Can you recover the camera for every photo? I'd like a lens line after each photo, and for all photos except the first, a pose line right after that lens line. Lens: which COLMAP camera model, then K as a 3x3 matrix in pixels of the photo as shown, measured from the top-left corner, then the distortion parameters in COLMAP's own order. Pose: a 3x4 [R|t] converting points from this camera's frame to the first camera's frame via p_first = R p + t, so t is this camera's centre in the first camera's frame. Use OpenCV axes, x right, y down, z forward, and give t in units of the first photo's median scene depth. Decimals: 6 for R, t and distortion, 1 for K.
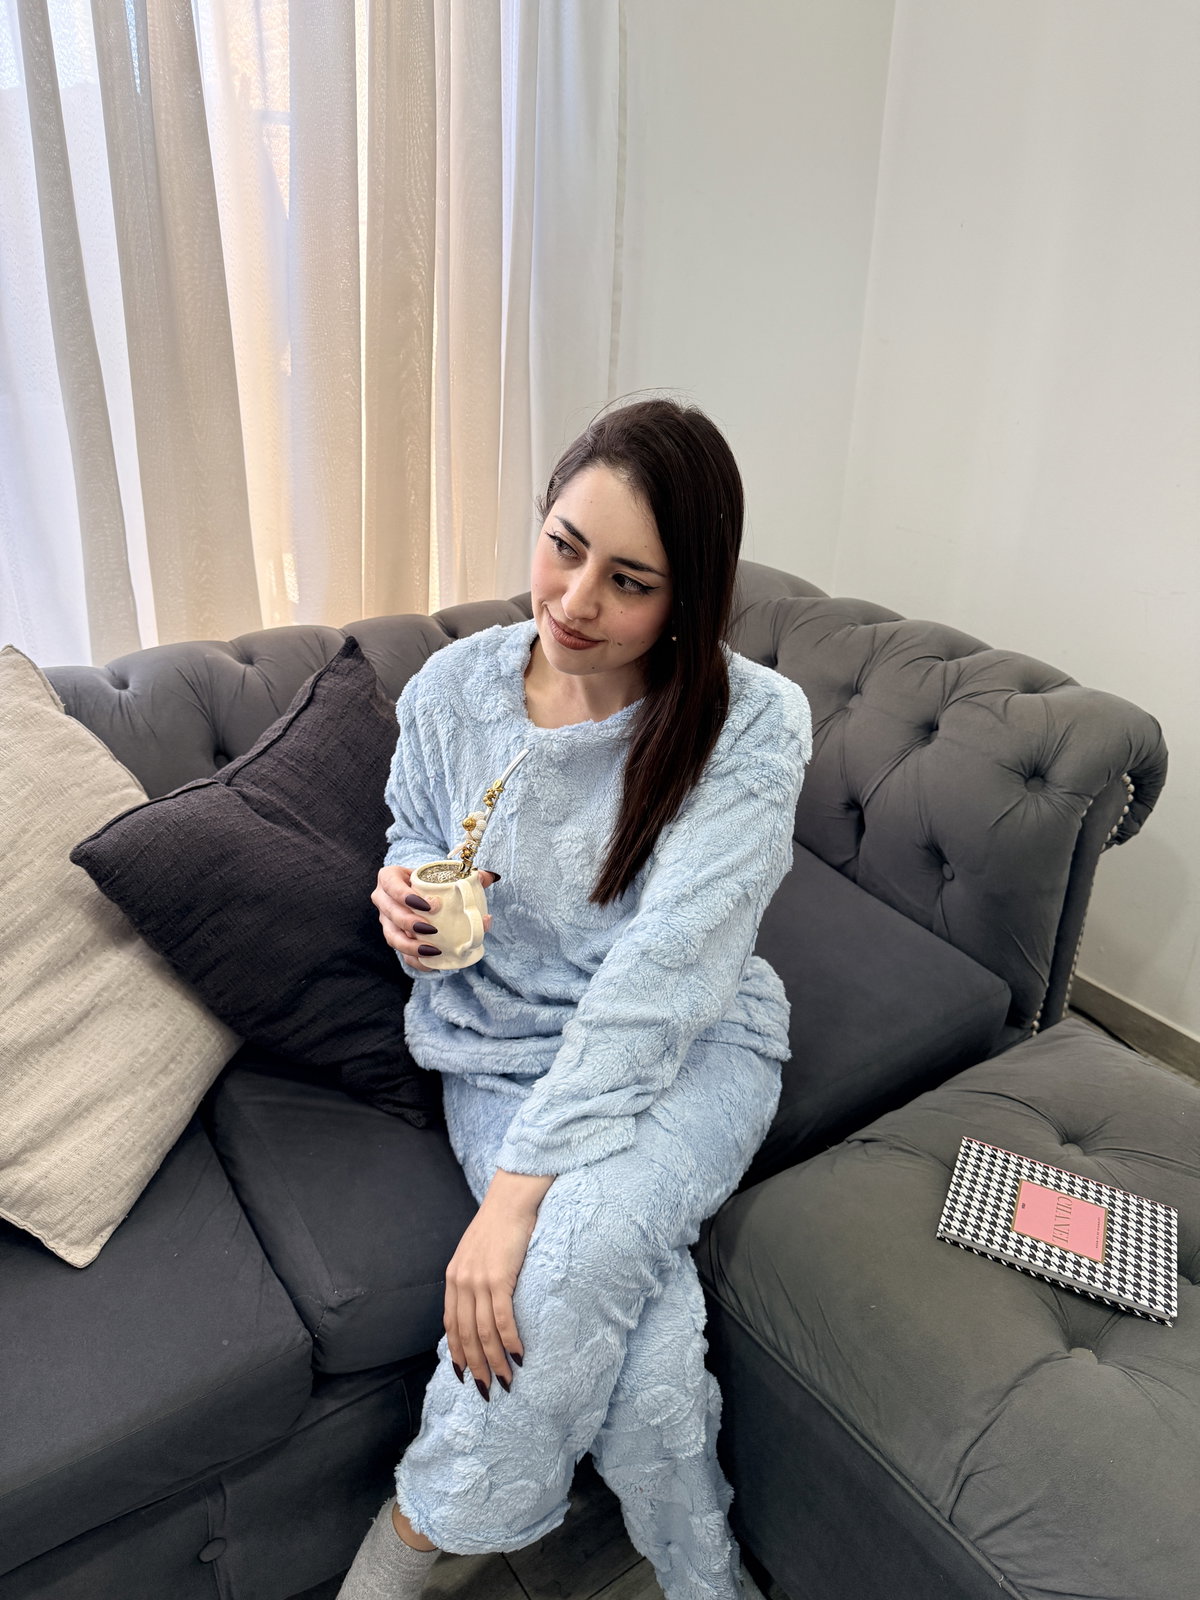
lens RADIAL K [[1150.6, 0, 601.2], [0, 1150.6, 825.0], [0, 0, 1]] dist [0.058617, -0.171859]
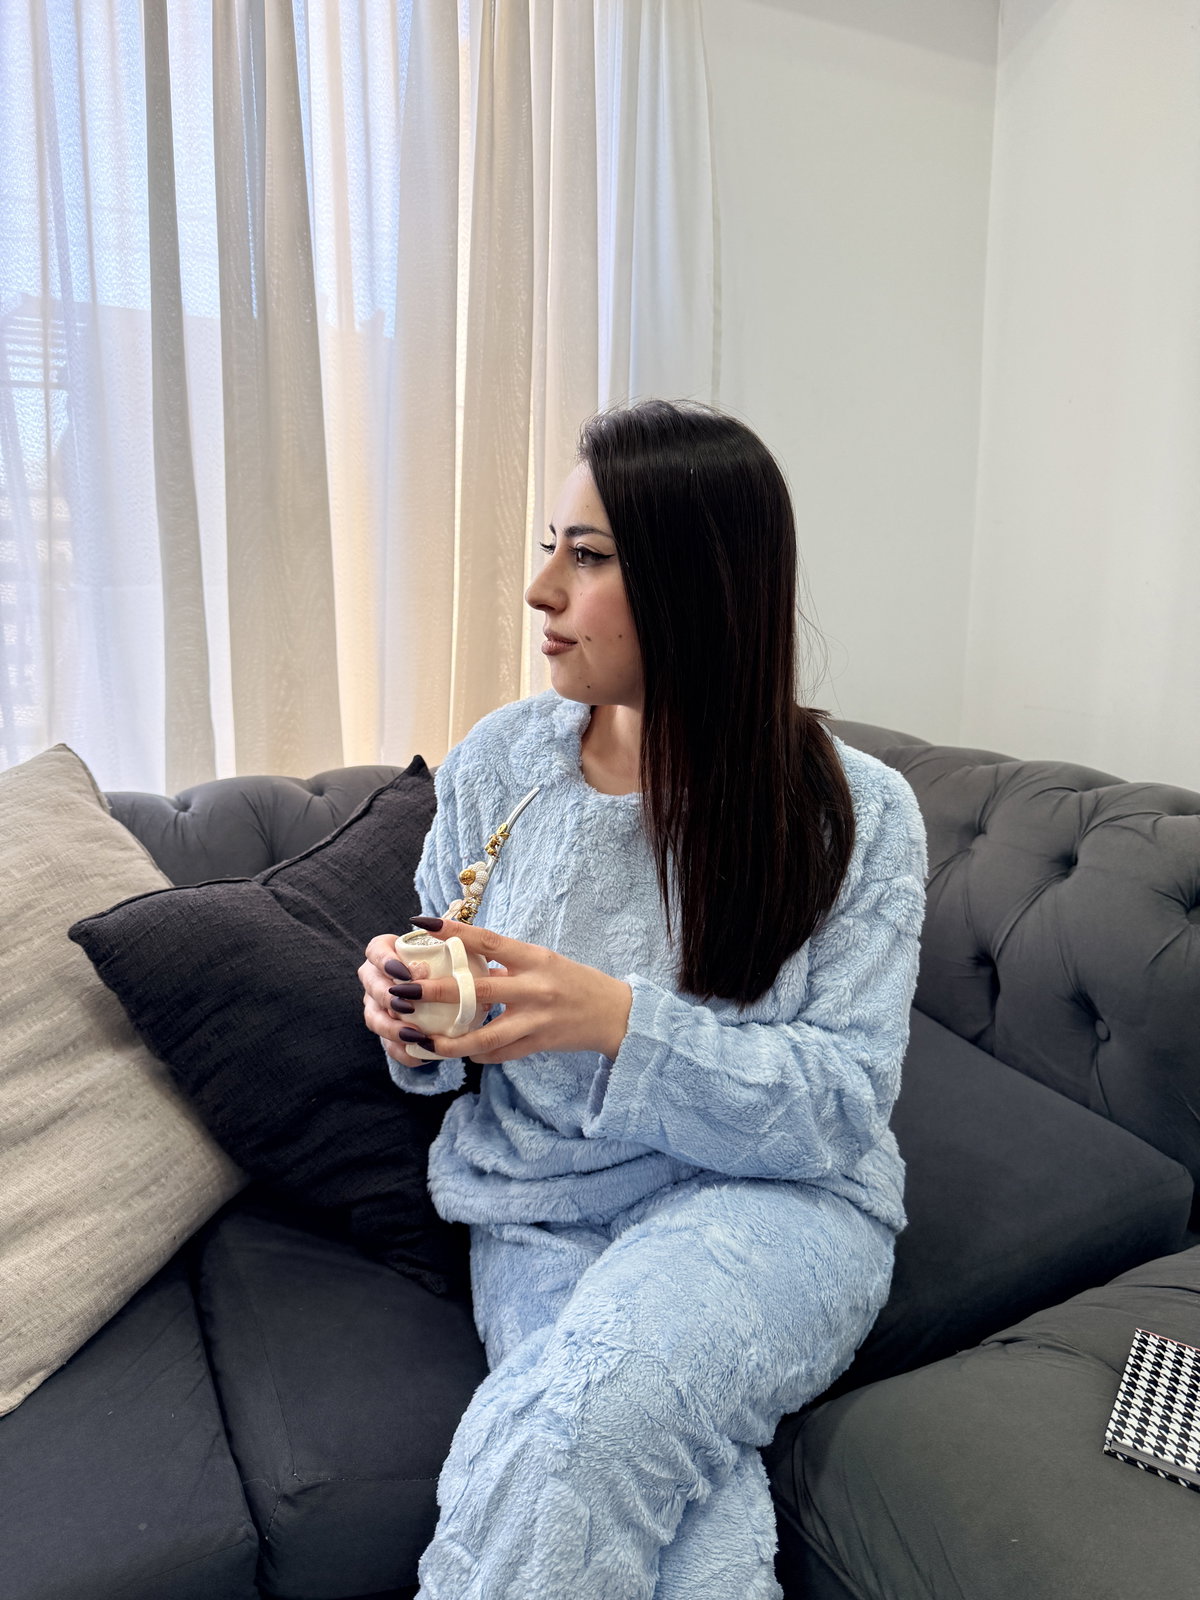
lens RADIAL K [[1152.3, 0, 598.3], [0, 1152.3, 802.6], [0, 0, 1]] dist [-0.006684, -0.042633]
pose [[0.991714, -0.003975, -0.128403, 0.060970], [-0.029325, 0.966125, -0.256402, 0.136516], [0.125073, 0.258043, 0.958003, 0.154849]]
